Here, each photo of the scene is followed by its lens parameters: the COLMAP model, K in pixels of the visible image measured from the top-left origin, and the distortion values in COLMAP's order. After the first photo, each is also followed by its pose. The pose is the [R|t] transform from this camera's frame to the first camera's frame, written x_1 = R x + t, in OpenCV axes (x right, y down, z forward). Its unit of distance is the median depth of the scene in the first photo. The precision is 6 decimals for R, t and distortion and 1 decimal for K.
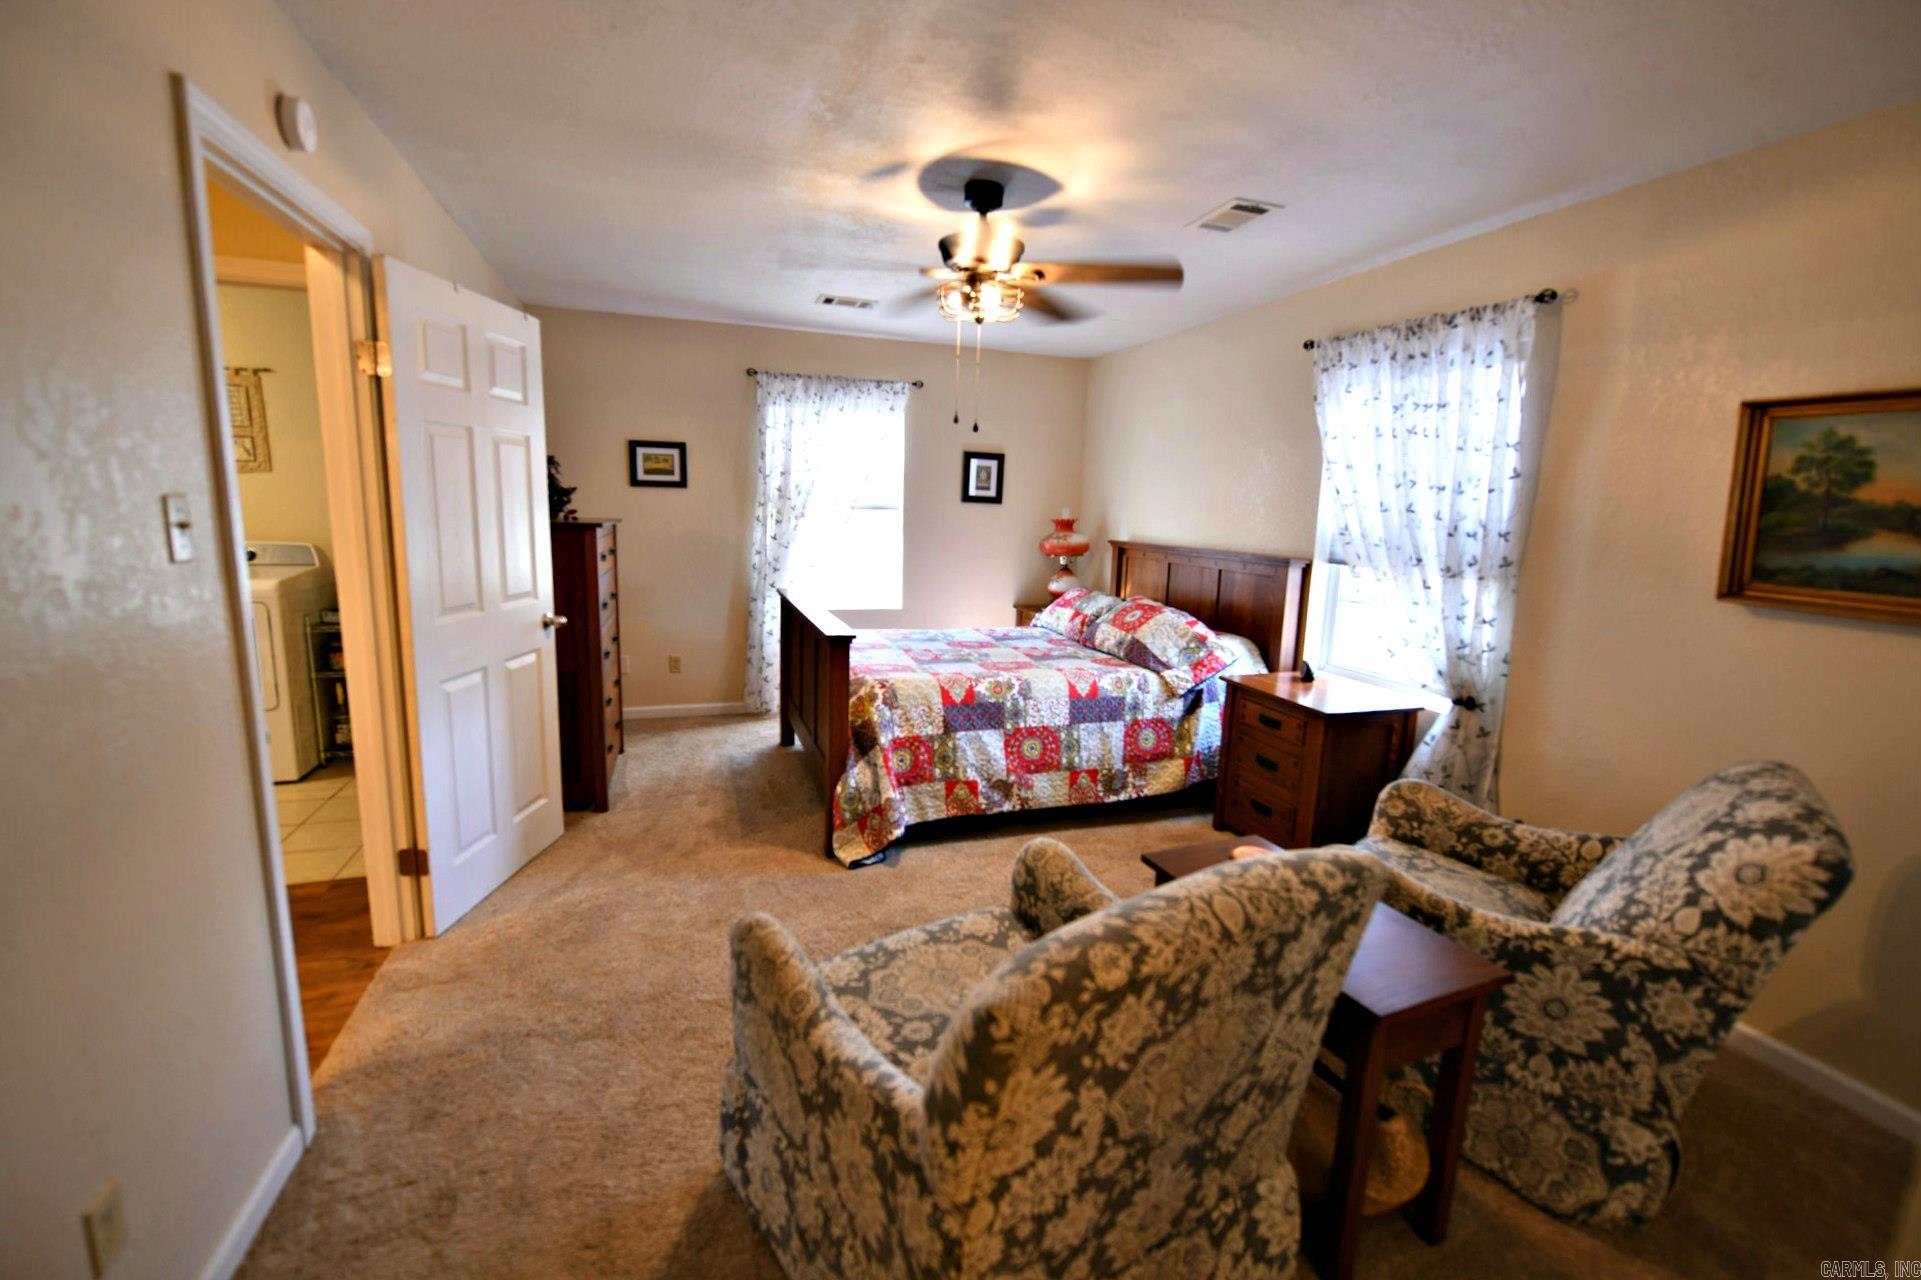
lens RADIAL K [[802.5, 0, 960.5], [0, 802.5, 640.0], [0, 0, 1]] dist [-0.011050, 0.000412]
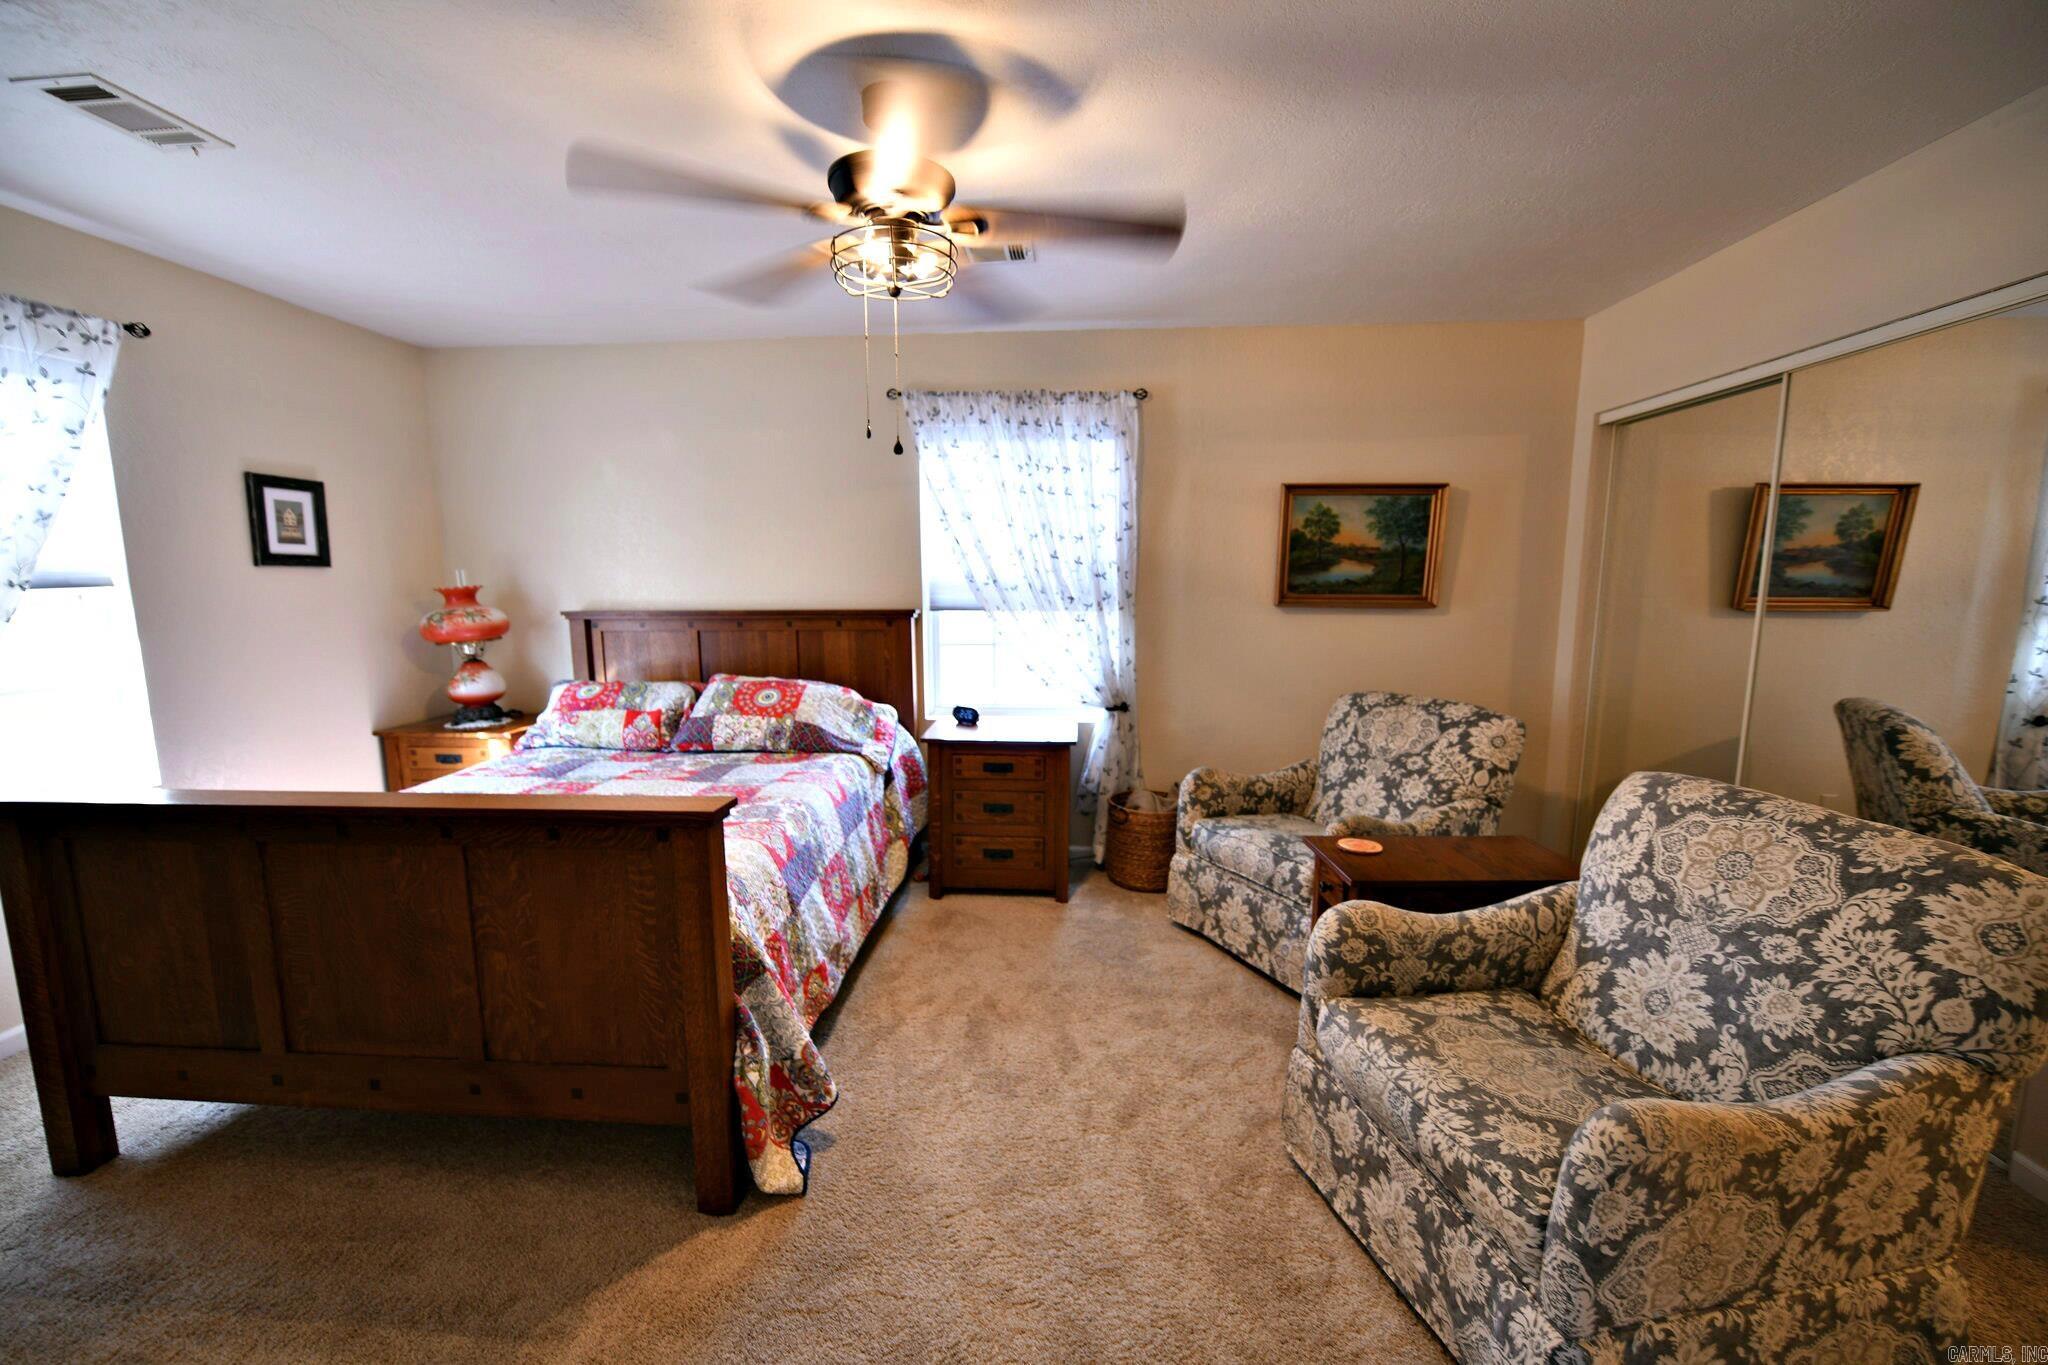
lens RADIAL K [[810.6, 0, 1024.0], [0, 810.6, 682.5], [0, 0, 1]] dist [-0.009669, -0.000055]
pose [[0.396218, -0.159215, 0.904247, -0.558741], [0.172369, 0.980238, 0.097067, -0.107254], [-0.901832, 0.117404, 0.415832, 0.583103]]
